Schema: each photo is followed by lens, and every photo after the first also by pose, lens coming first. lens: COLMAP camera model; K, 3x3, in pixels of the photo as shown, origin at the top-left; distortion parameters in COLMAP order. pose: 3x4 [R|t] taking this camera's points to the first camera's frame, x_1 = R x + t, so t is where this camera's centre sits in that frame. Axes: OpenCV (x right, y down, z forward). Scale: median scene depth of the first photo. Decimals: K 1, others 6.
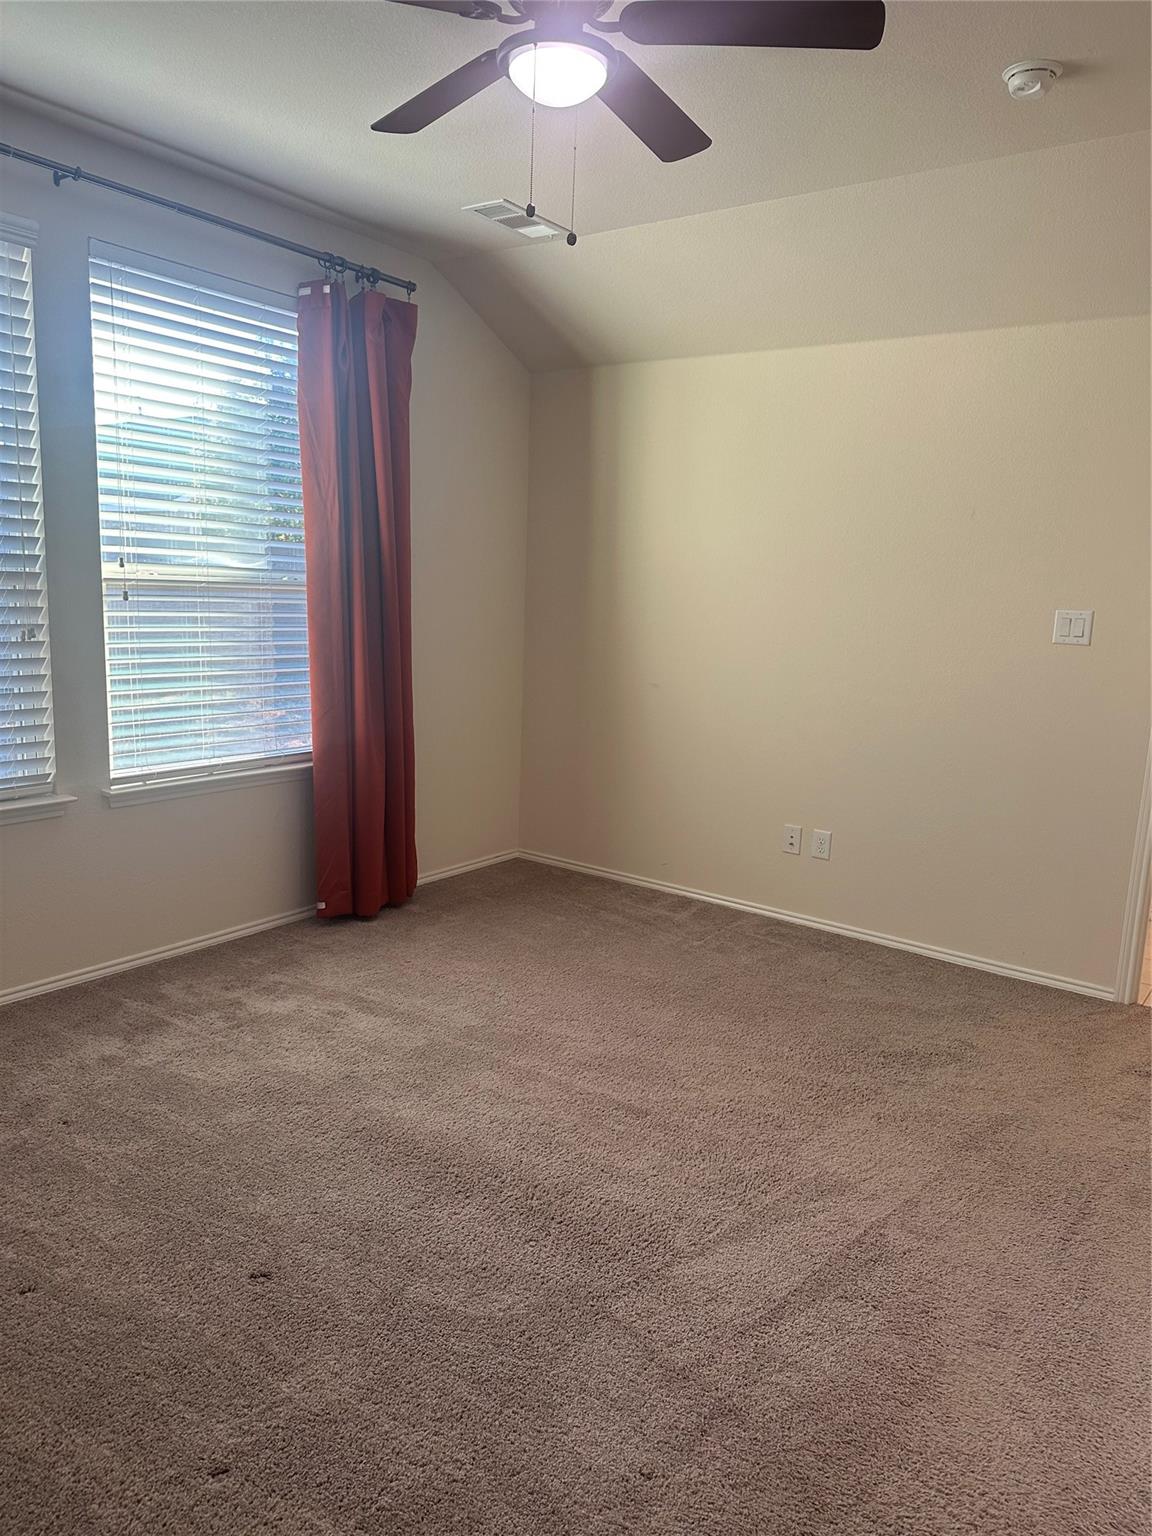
lens RADIAL K [[1075.2, 0, 579.2], [0, 1075.2, 779.3], [0, 0, 1]] dist [0.125616, -0.198007]
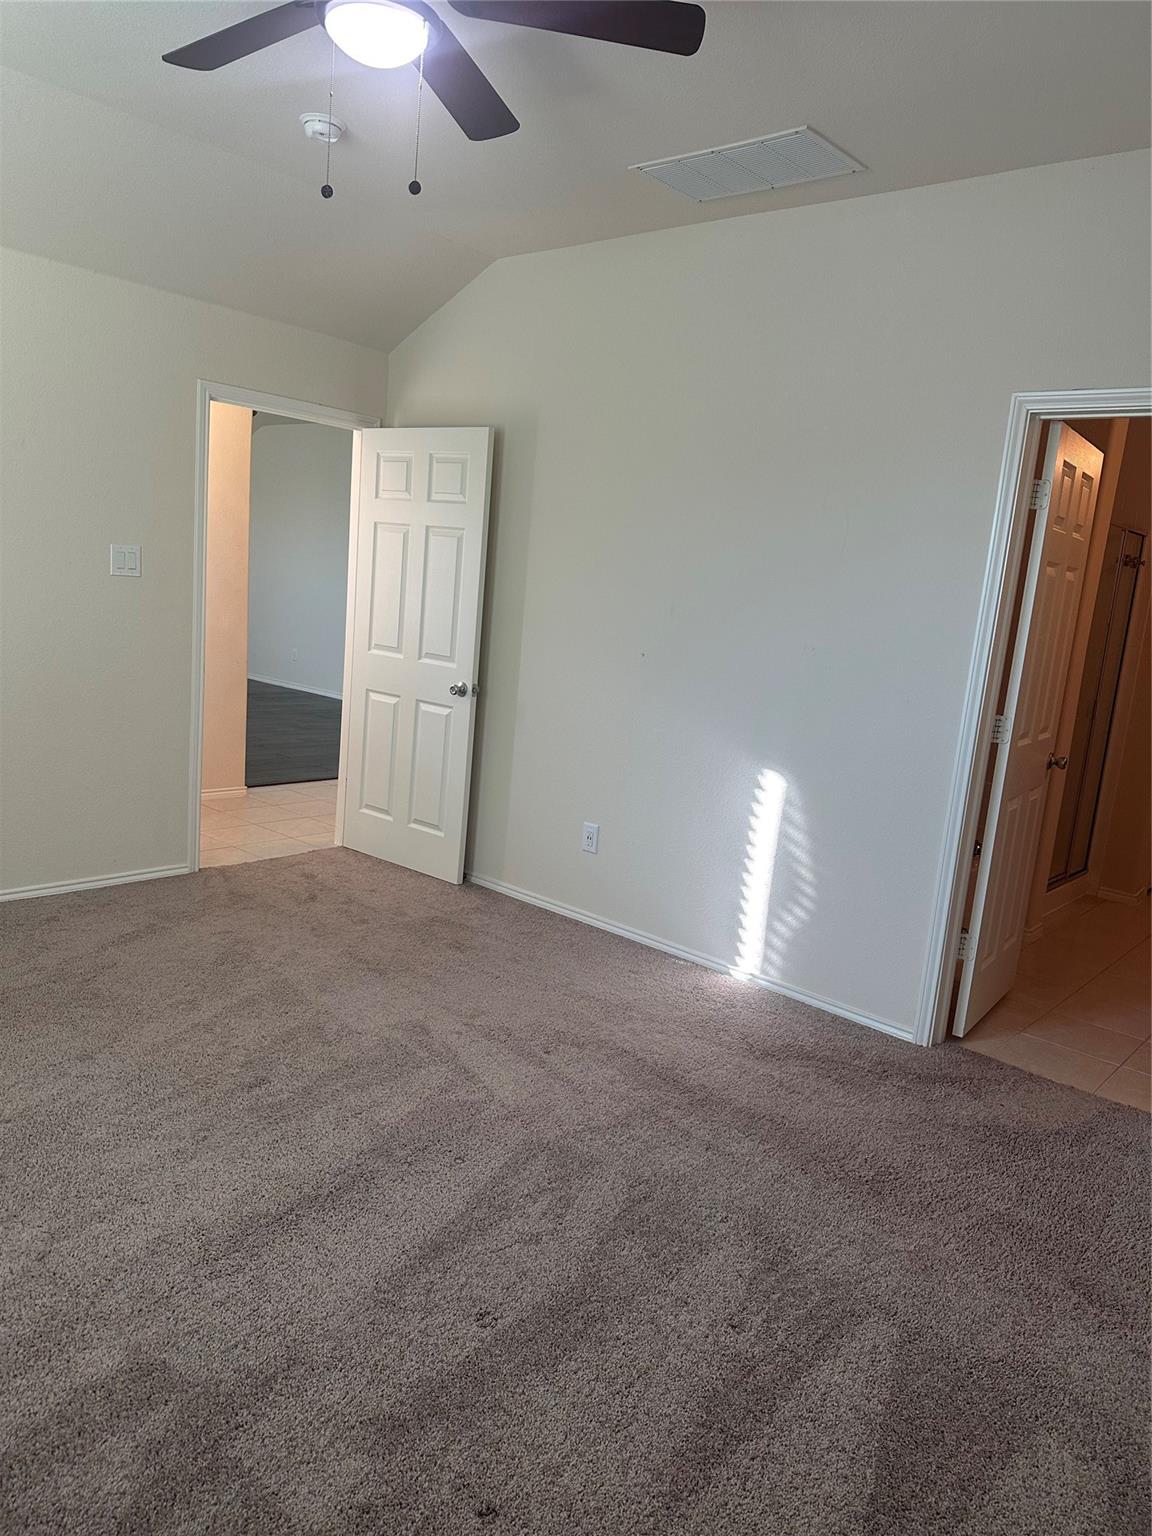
lens RADIAL K [[1075.2, 0, 579.2], [0, 1075.2, 779.3], [0, 0, 1]] dist [0.125616, -0.198007]
pose [[0.061990, -0.211352, 0.975442, -0.671231], [0.088388, 0.974644, 0.205562, -0.113769], [-0.994155, 0.073475, 0.079099, 0.487795]]
